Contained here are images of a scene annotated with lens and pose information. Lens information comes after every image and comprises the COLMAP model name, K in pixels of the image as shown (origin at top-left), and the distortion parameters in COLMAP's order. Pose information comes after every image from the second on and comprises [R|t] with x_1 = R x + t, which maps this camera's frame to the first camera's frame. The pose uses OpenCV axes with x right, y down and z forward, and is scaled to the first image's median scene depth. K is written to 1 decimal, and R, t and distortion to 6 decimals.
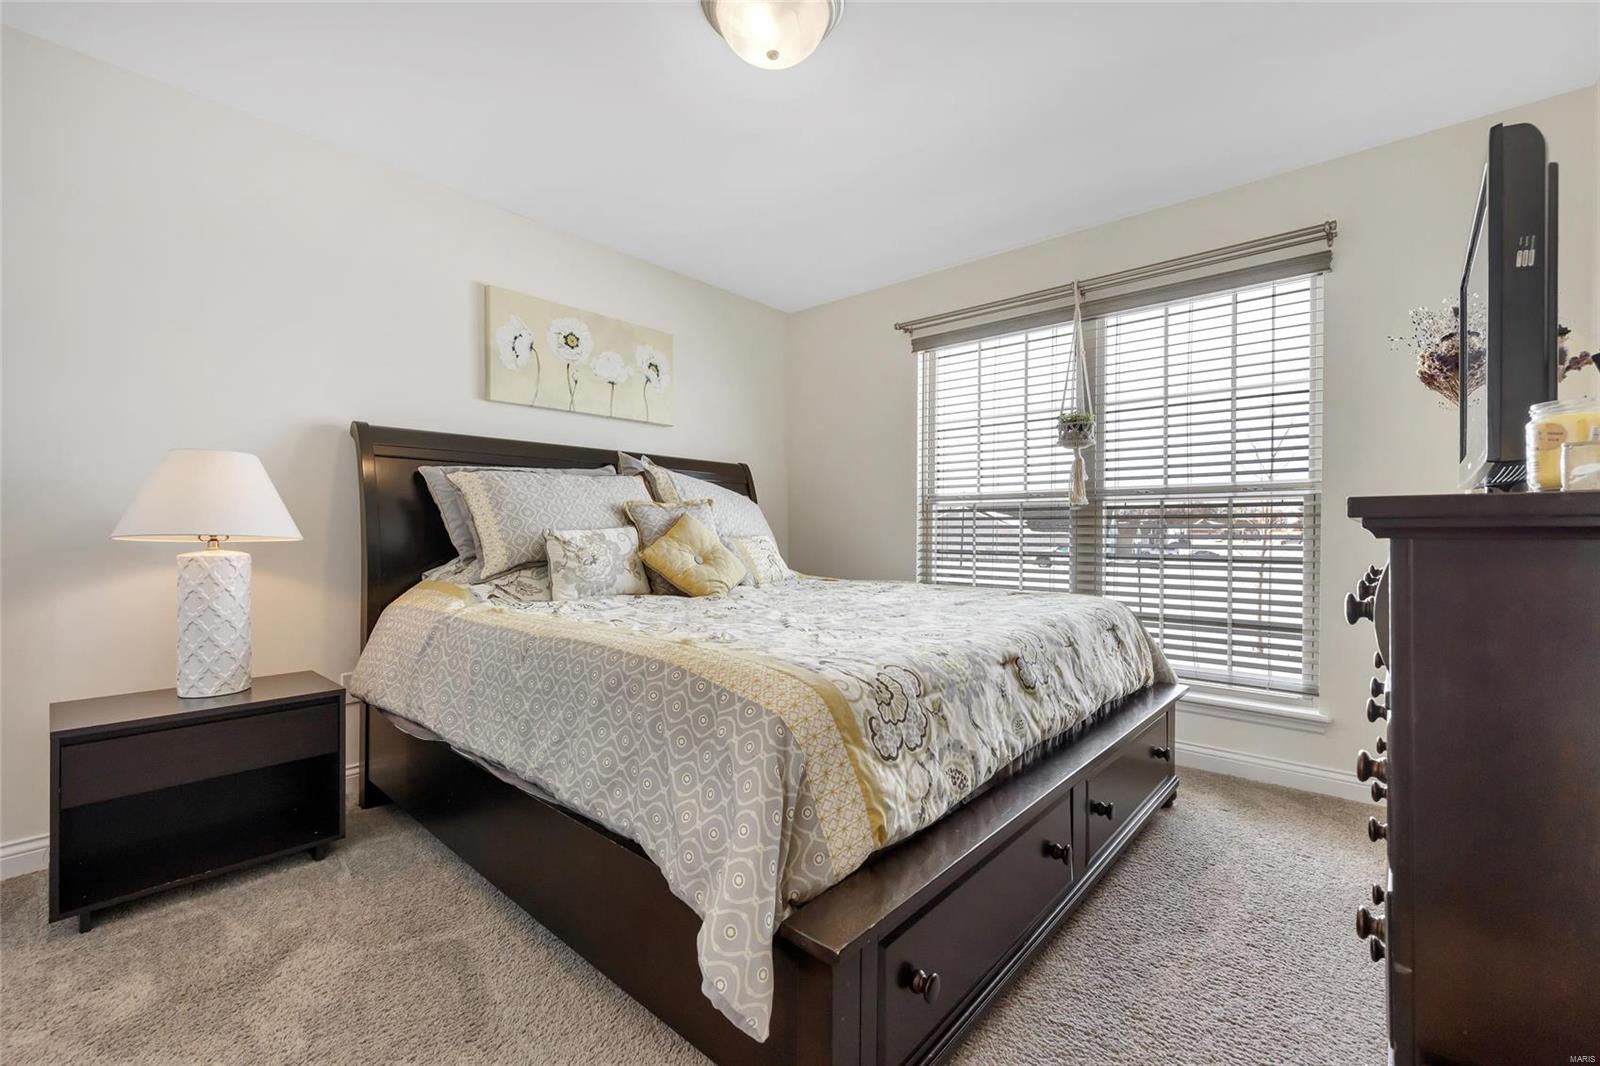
lens RADIAL K [[665.8, 0, 793.1], [0, 665.8, 529.9], [0, 0, 1]] dist [0.001503, 0.000032]
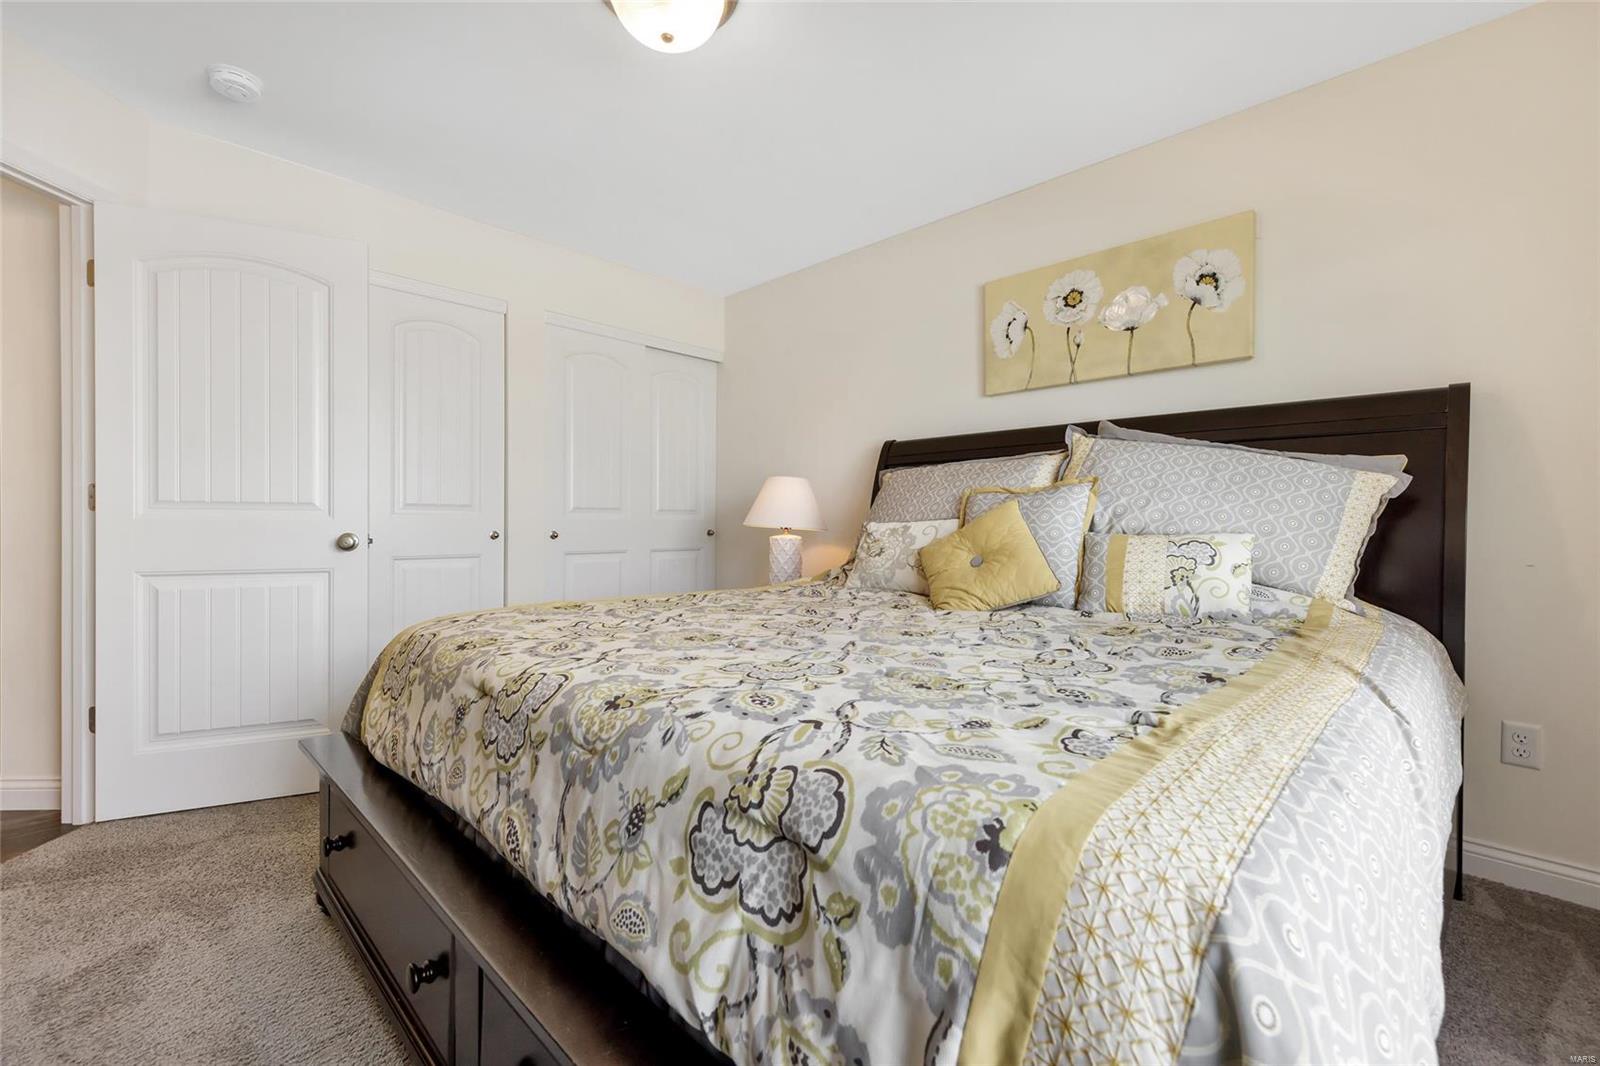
lens RADIAL K [[665.8, 0, 795.0], [0, 665.8, 532.7], [0, 0, 1]] dist [0.001503, 0.000032]
pose [[-0.050160, 0.005879, -0.998724, 0.525715], [-0.012363, 0.999902, 0.006507, 0.008497], [0.998665, 0.012673, -0.050082, 0.703205]]
